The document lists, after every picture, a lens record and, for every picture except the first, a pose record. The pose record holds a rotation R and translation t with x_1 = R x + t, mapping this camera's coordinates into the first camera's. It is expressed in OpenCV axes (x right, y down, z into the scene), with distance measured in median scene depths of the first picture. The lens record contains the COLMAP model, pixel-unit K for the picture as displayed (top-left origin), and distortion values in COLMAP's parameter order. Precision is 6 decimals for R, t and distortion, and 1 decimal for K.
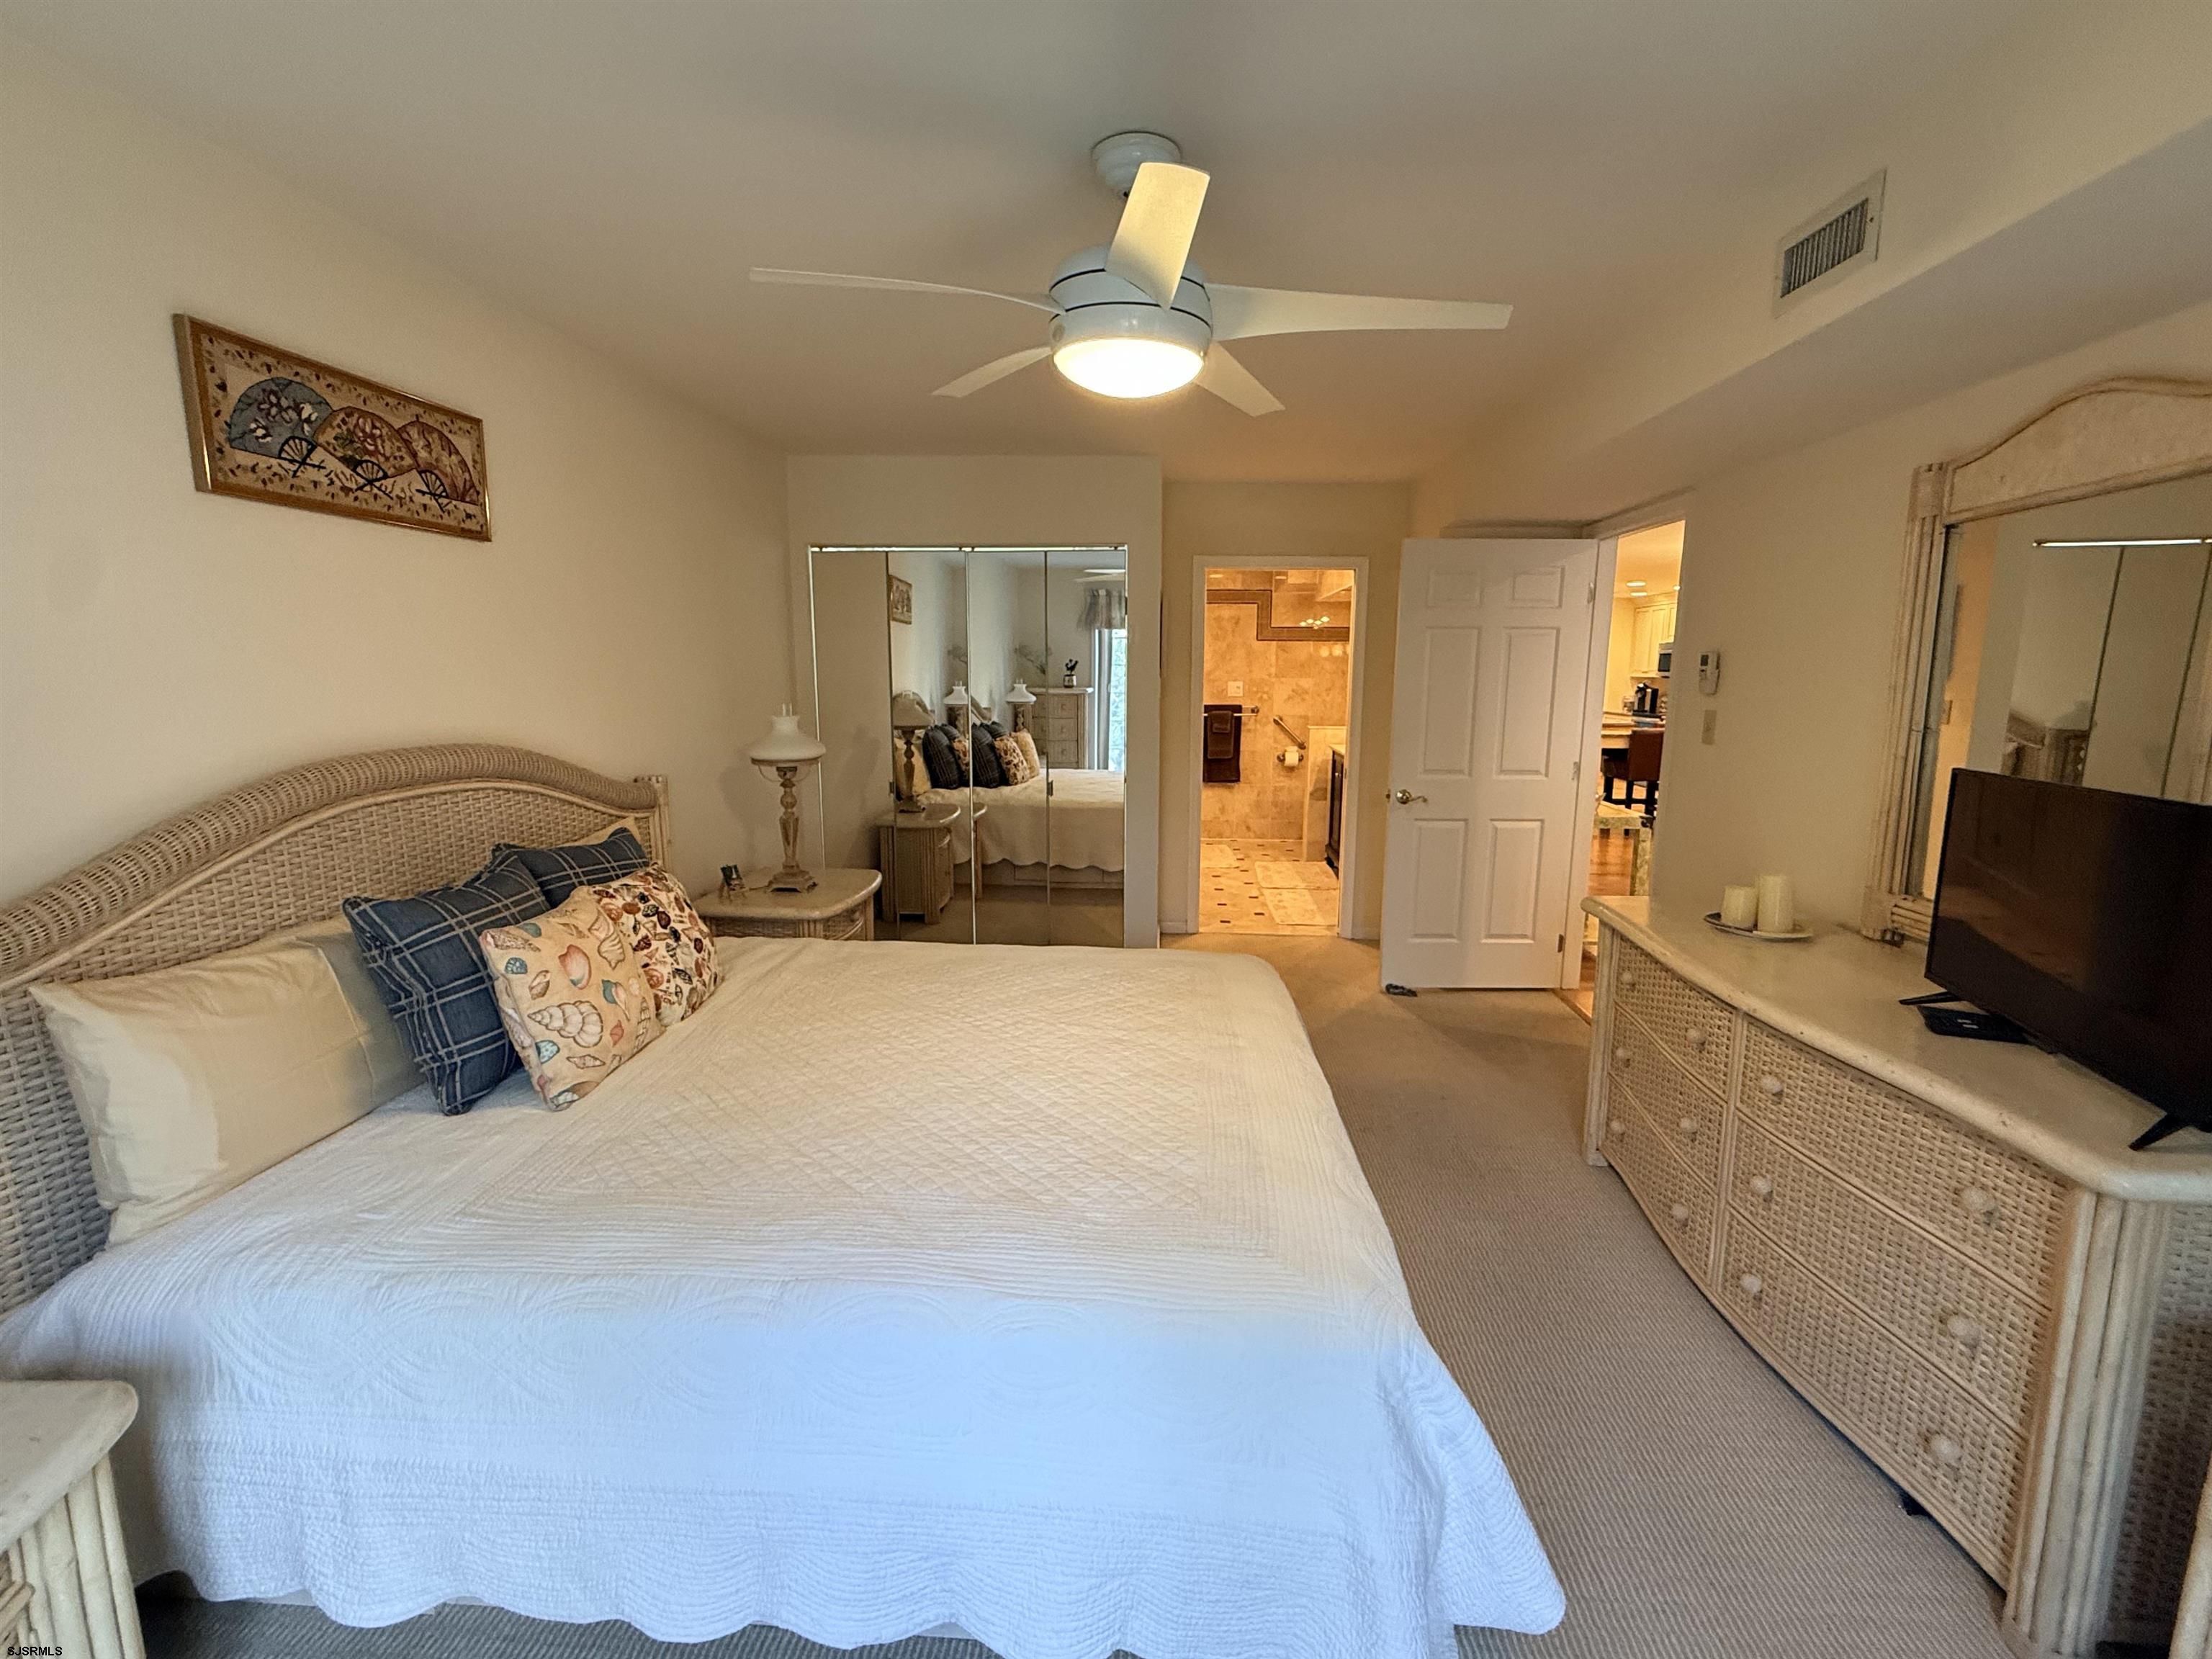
lens RADIAL K [[990.3, 0, 1105.0], [0, 990.3, 830.0], [0, 0, 1]] dist [-0.000988, -0.000544]
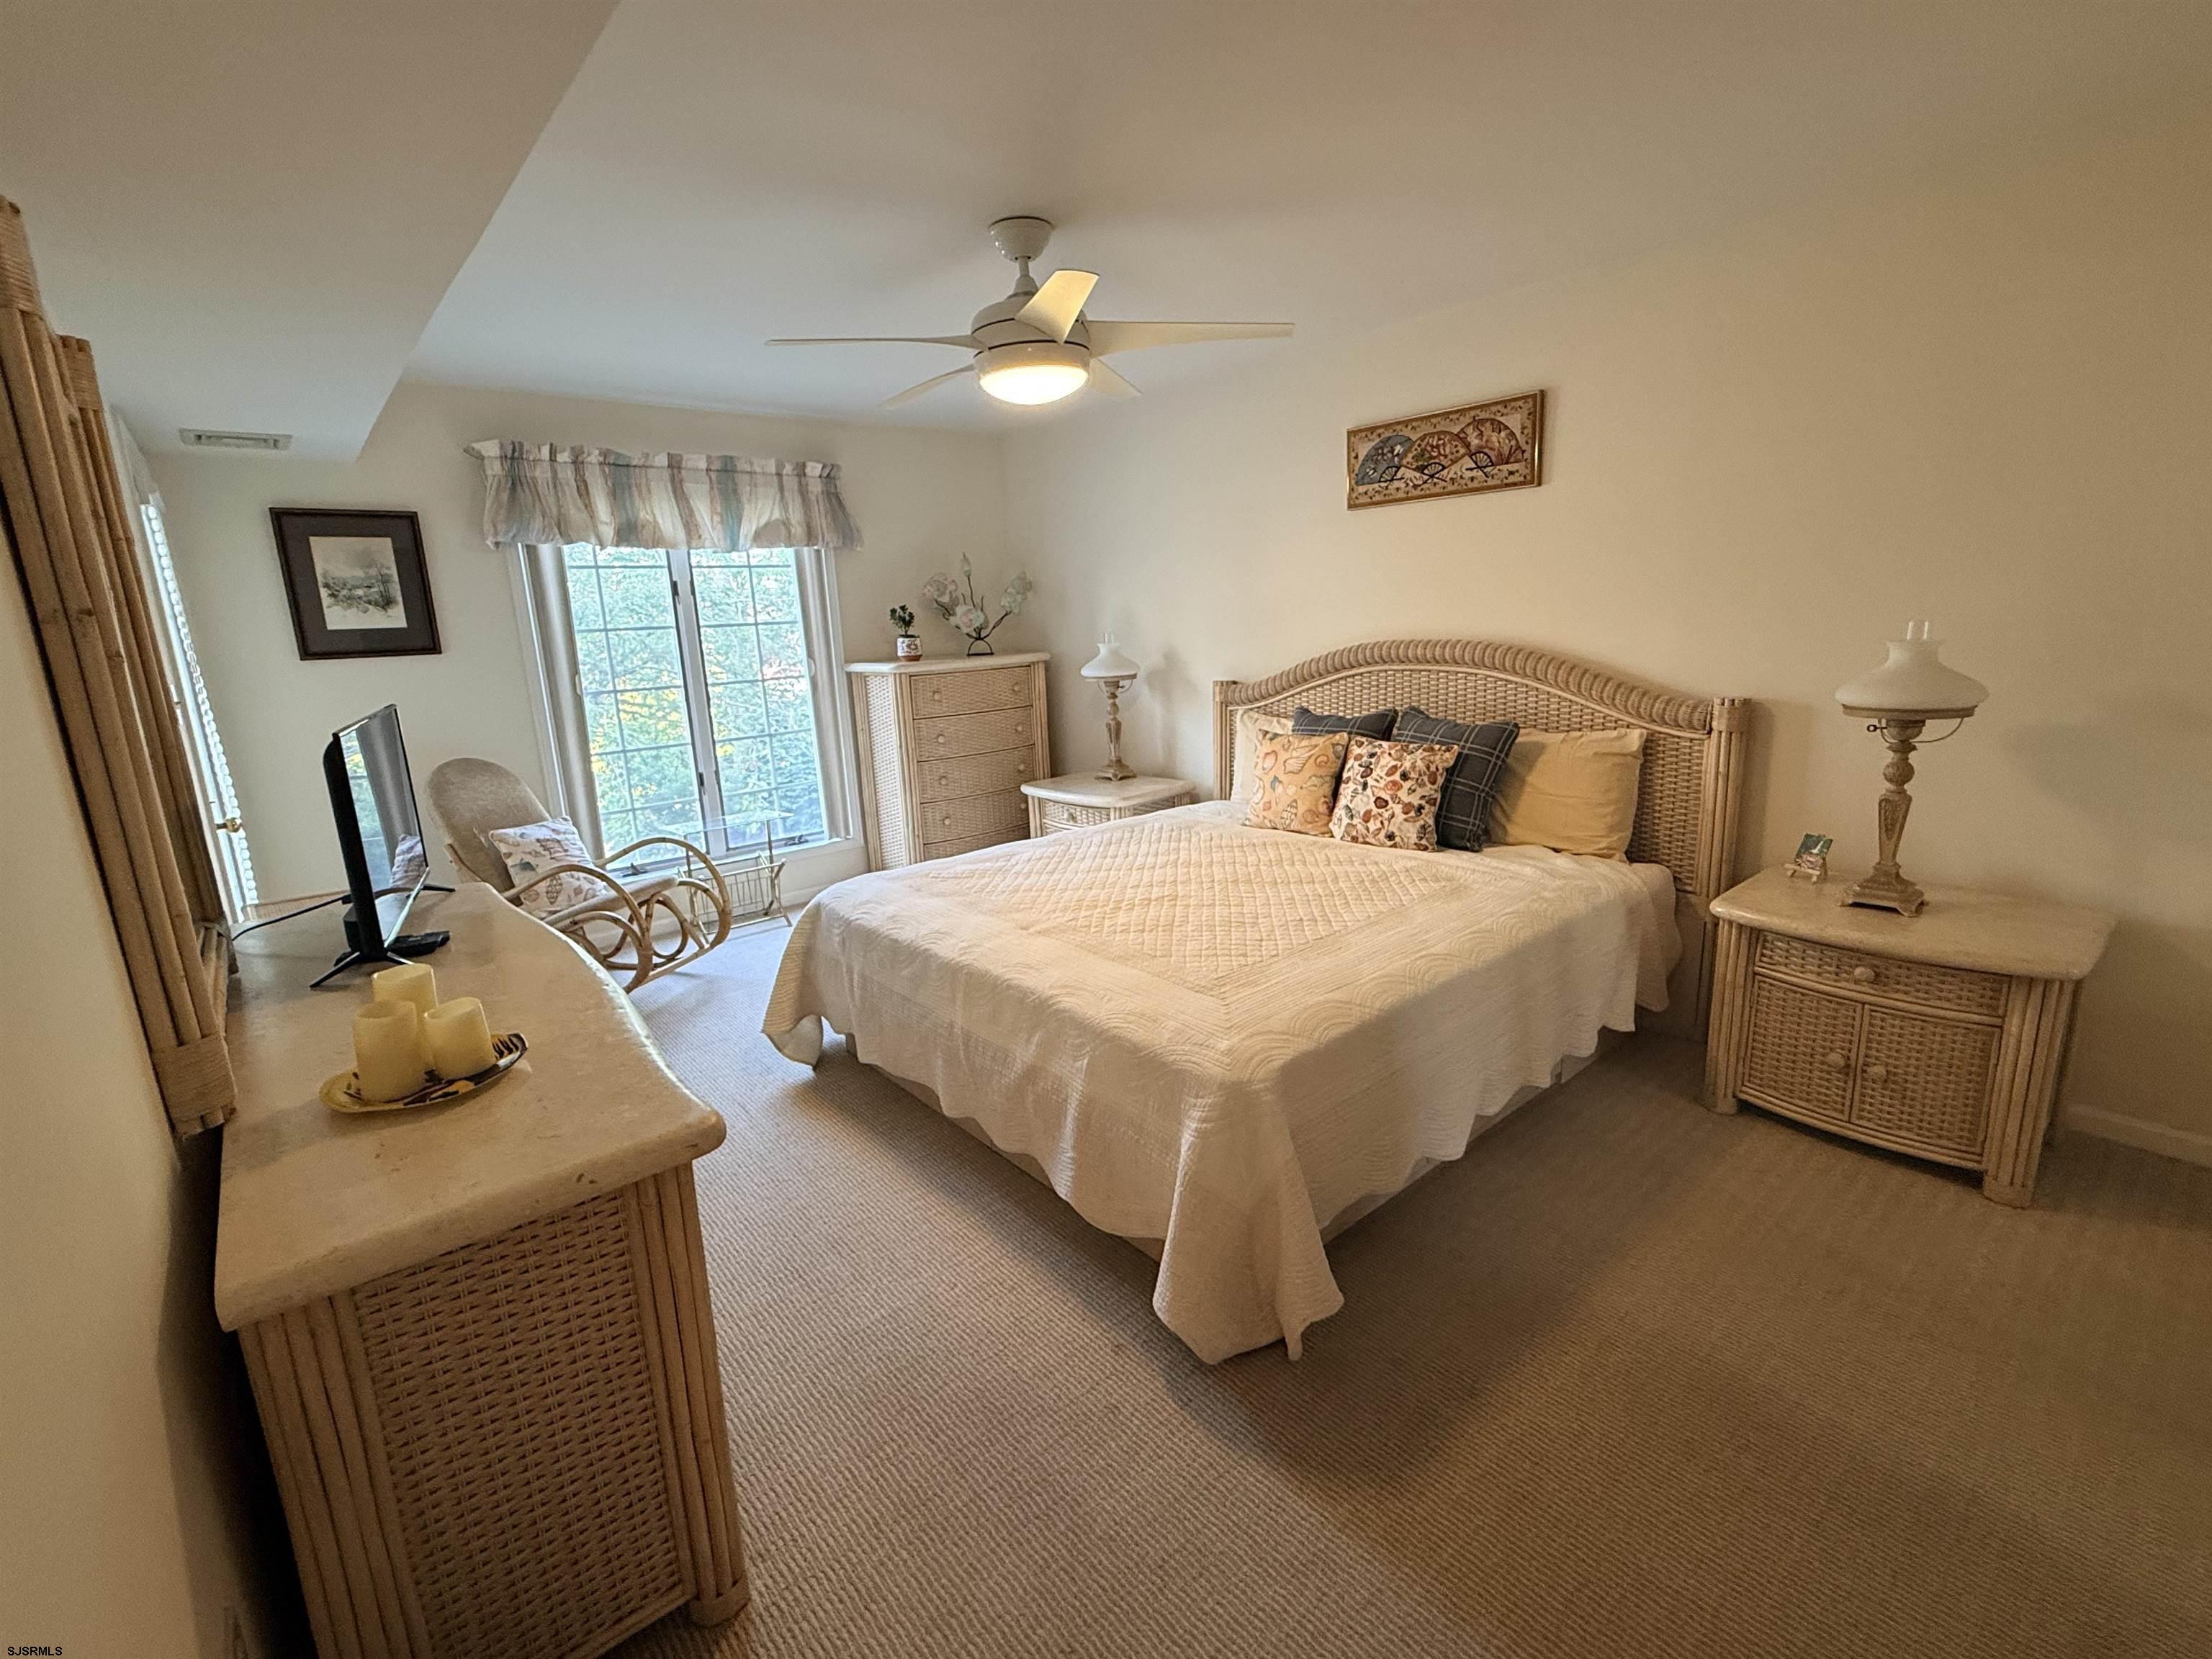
lens RADIAL K [[990.3, 0, 1105.0], [0, 990.3, 830.0], [0, 0, 1]] dist [-0.000988, -0.000544]
pose [[-0.715596, 0.177142, -0.675679, 0.835339], [-0.072251, 0.943350, 0.323836, -0.278169], [0.694767, 0.280554, -0.662260, 1.804828]]
